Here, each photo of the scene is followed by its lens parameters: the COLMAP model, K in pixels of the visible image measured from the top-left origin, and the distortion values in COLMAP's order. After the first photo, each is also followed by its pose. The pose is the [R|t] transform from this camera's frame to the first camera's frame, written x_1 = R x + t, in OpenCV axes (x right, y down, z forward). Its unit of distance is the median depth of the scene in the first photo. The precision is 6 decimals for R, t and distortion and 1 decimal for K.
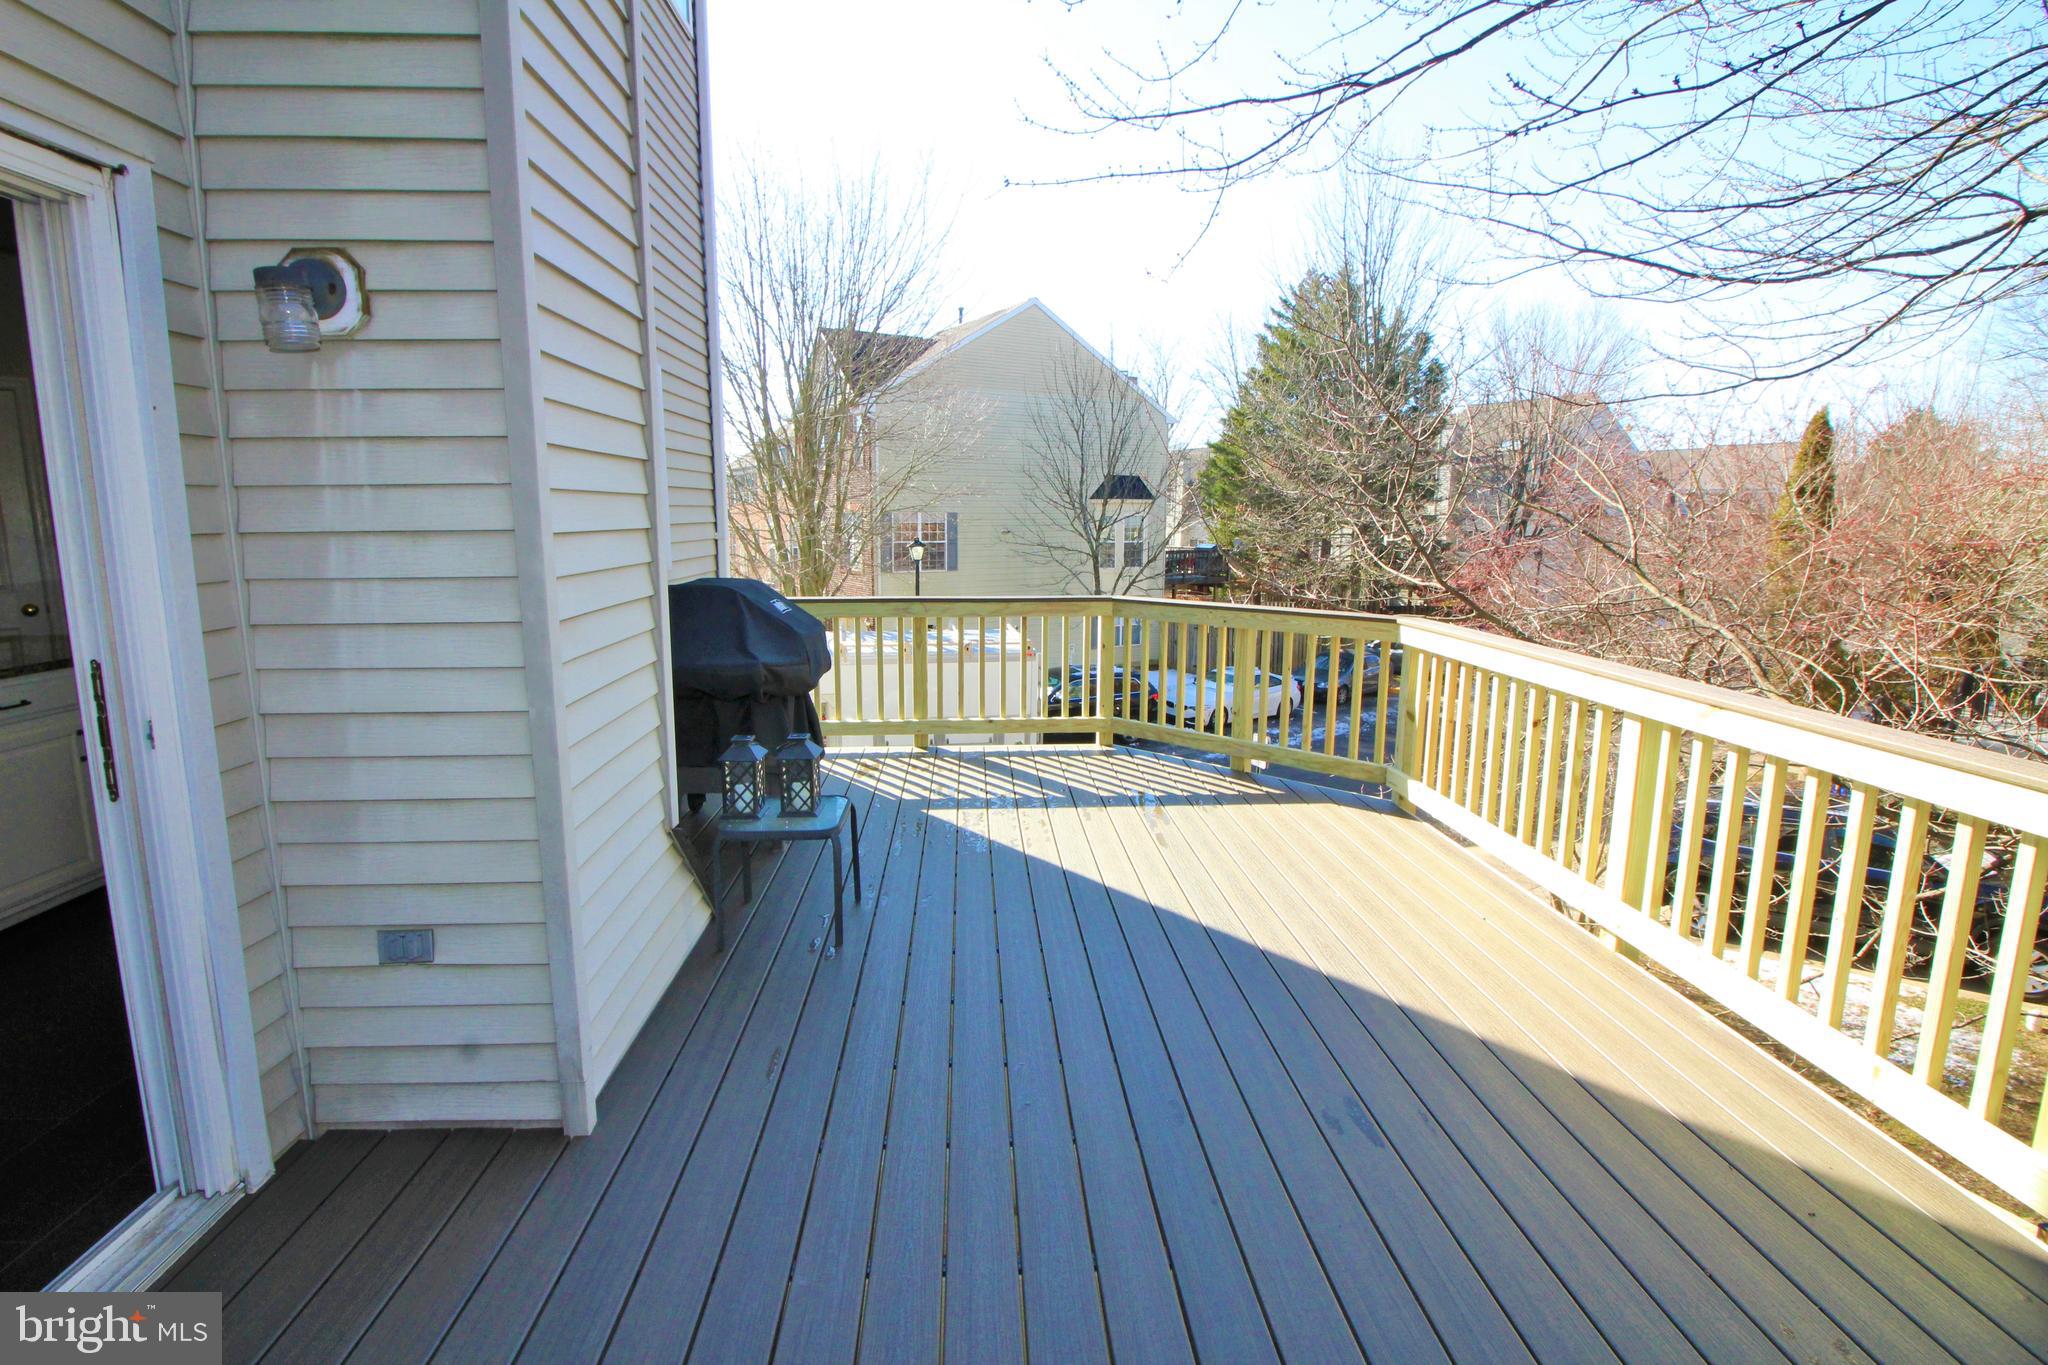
lens RADIAL K [[941.6, 0, 991.7], [0, 941.6, 668.2], [0, 0, 1]] dist [0.000261, -0.010970]
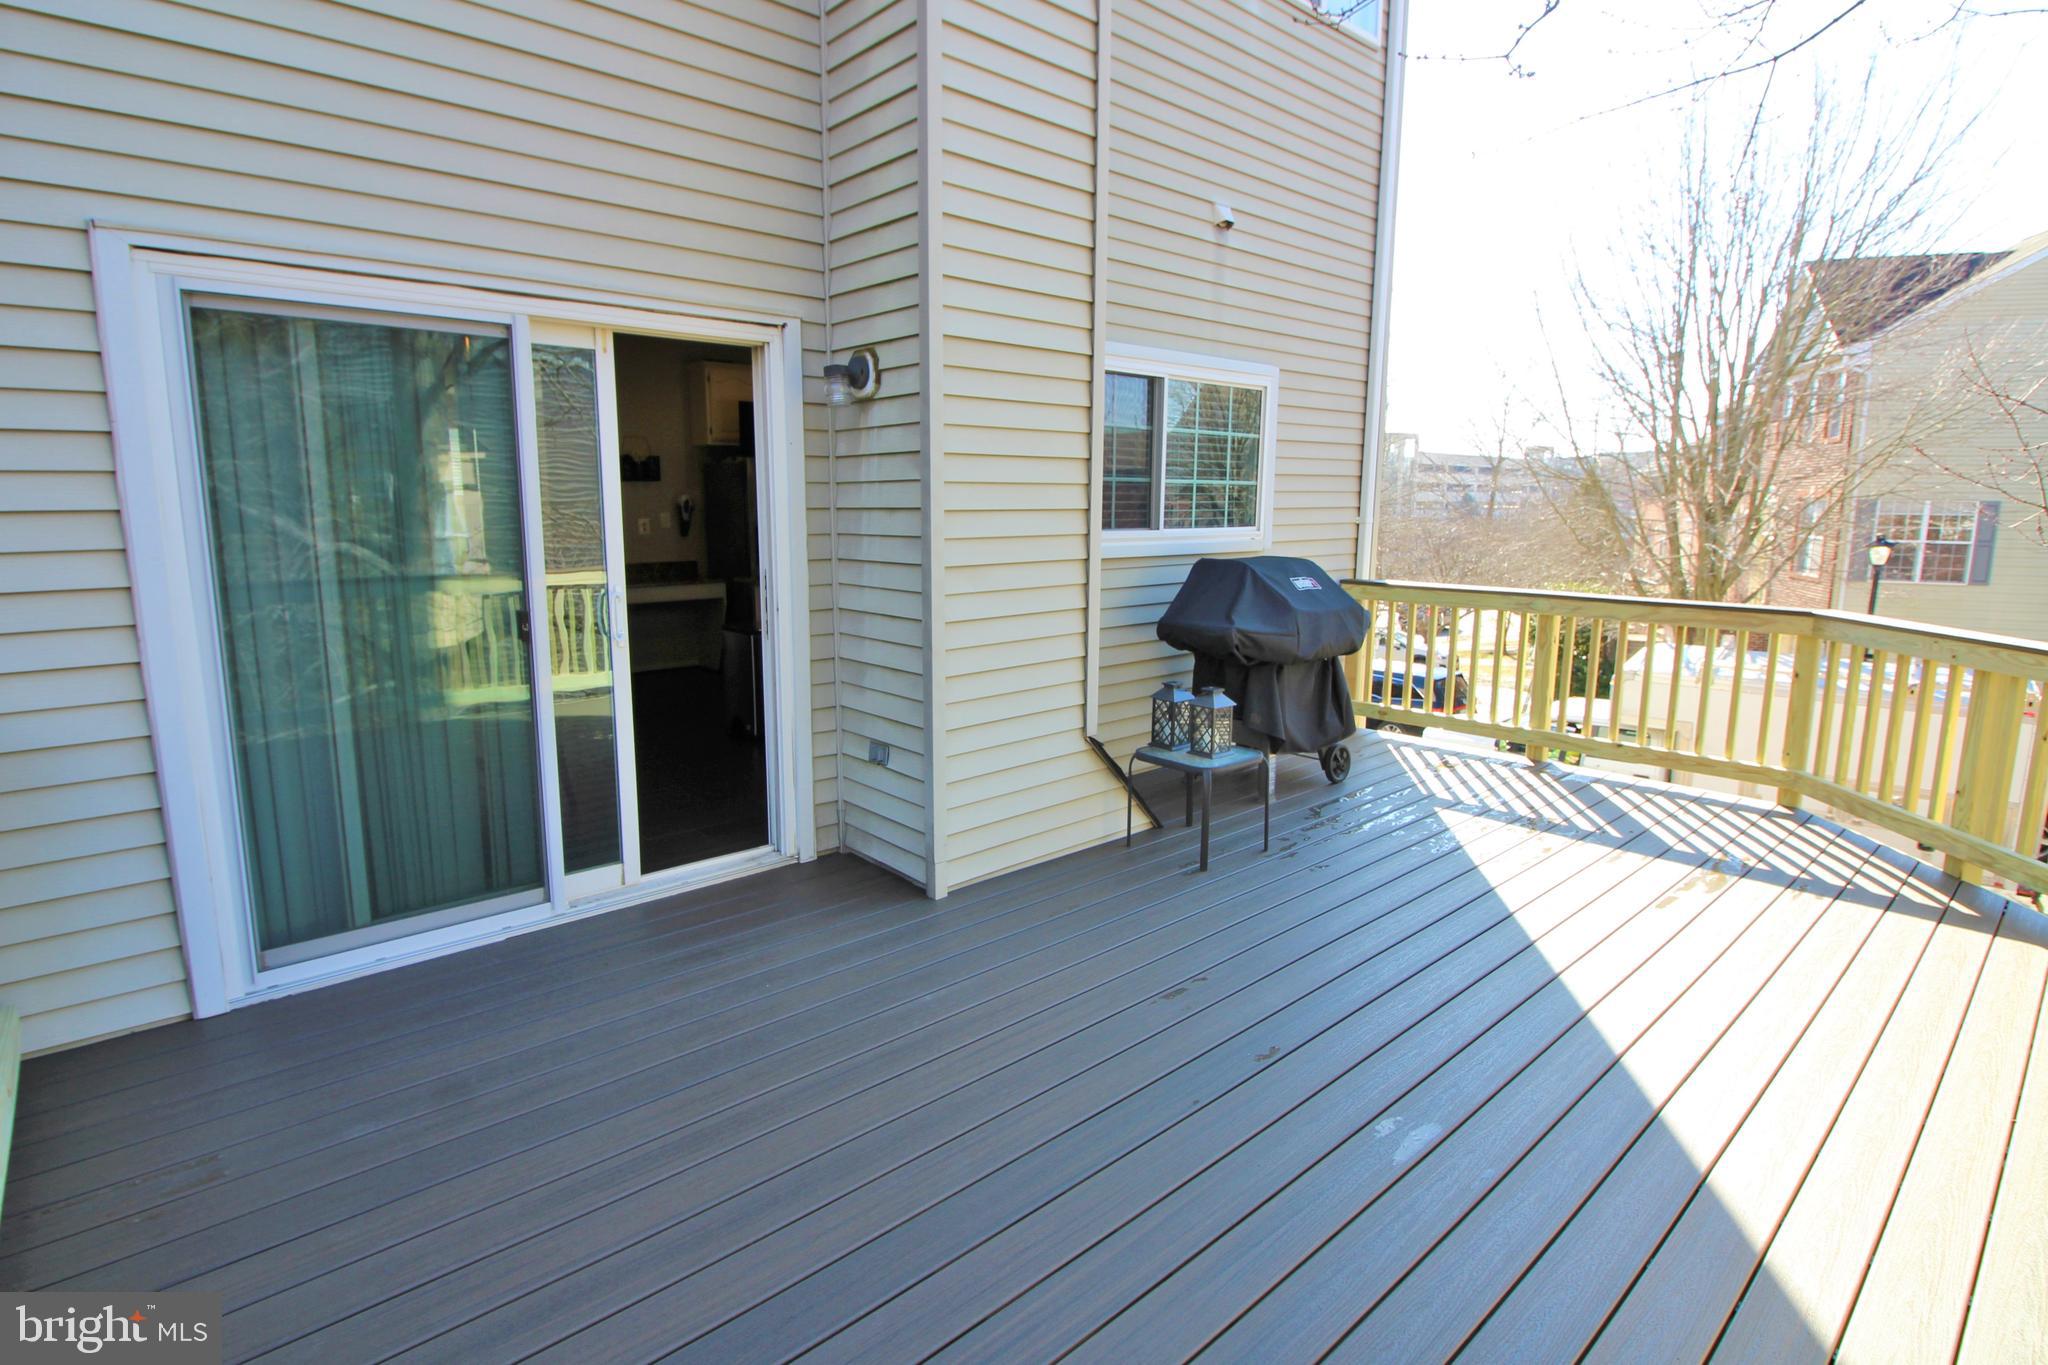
lens RADIAL K [[978.1, 0, 1004.2], [0, 978.1, 667.6], [0, 0, 1]] dist [0.001463, -0.012095]
pose [[0.633523, 0.131361, -0.762491, 0.813403], [-0.126178, 0.989830, 0.065691, -0.001844], [0.763366, 0.054593, 0.643655, 0.028841]]
